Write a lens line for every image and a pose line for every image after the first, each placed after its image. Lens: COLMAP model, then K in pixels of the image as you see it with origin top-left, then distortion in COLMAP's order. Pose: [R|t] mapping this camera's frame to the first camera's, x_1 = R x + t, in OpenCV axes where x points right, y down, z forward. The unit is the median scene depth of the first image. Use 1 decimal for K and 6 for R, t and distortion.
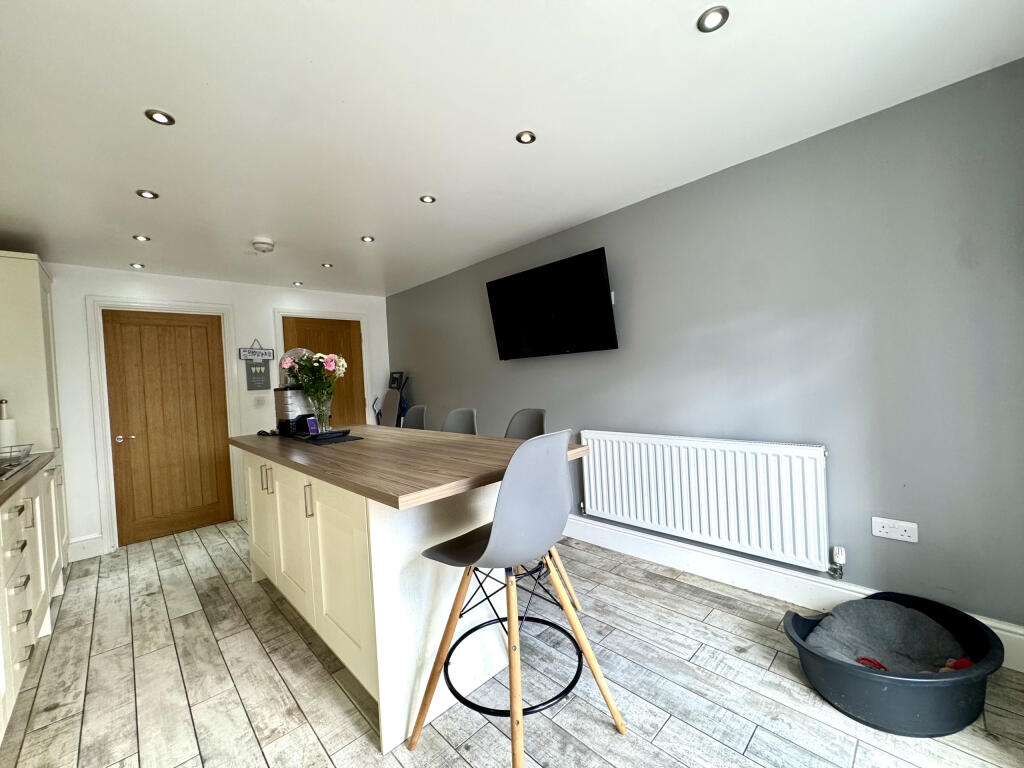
lens RADIAL K [[409.5, 0, 512.0], [0, 409.5, 384.0], [0, 0, 1]] dist [-0.000184, -0.000333]
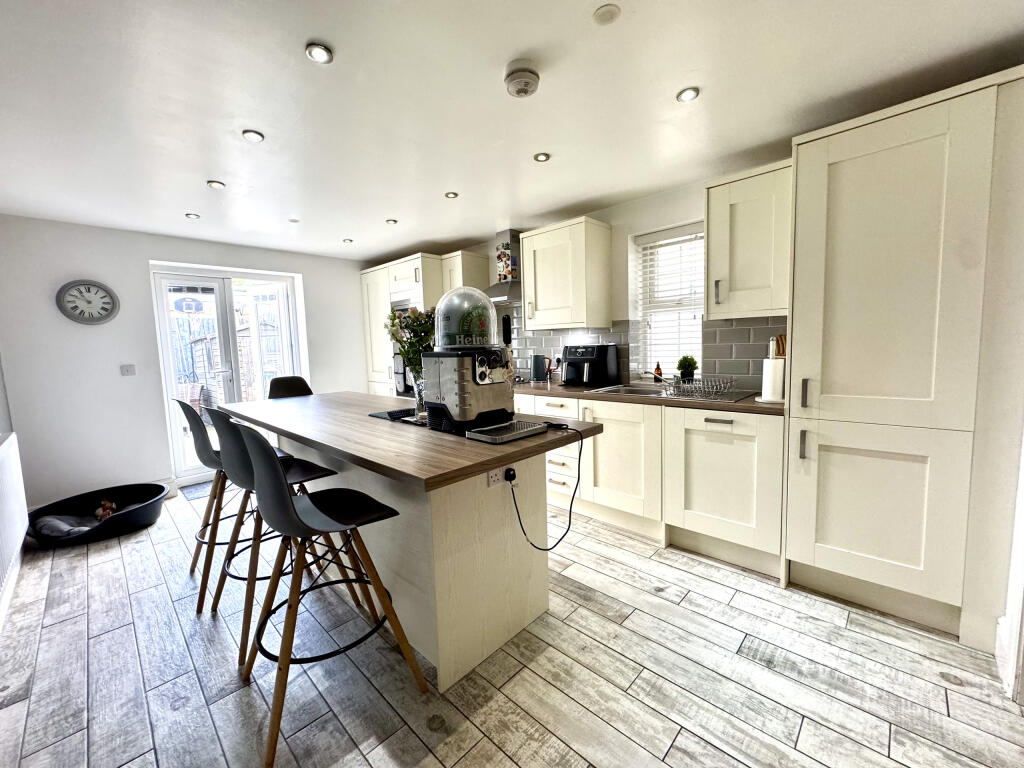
lens RADIAL K [[409.5, 0, 512.0], [0, 409.5, 384.0], [0, 0, 1]] dist [-0.000184, -0.000333]
pose [[-0.995564, 0.089853, -0.027896, -0.615086], [0.086070, 0.989555, 0.115637, -0.009518], [0.037995, 0.112723, -0.992900, 1.776132]]
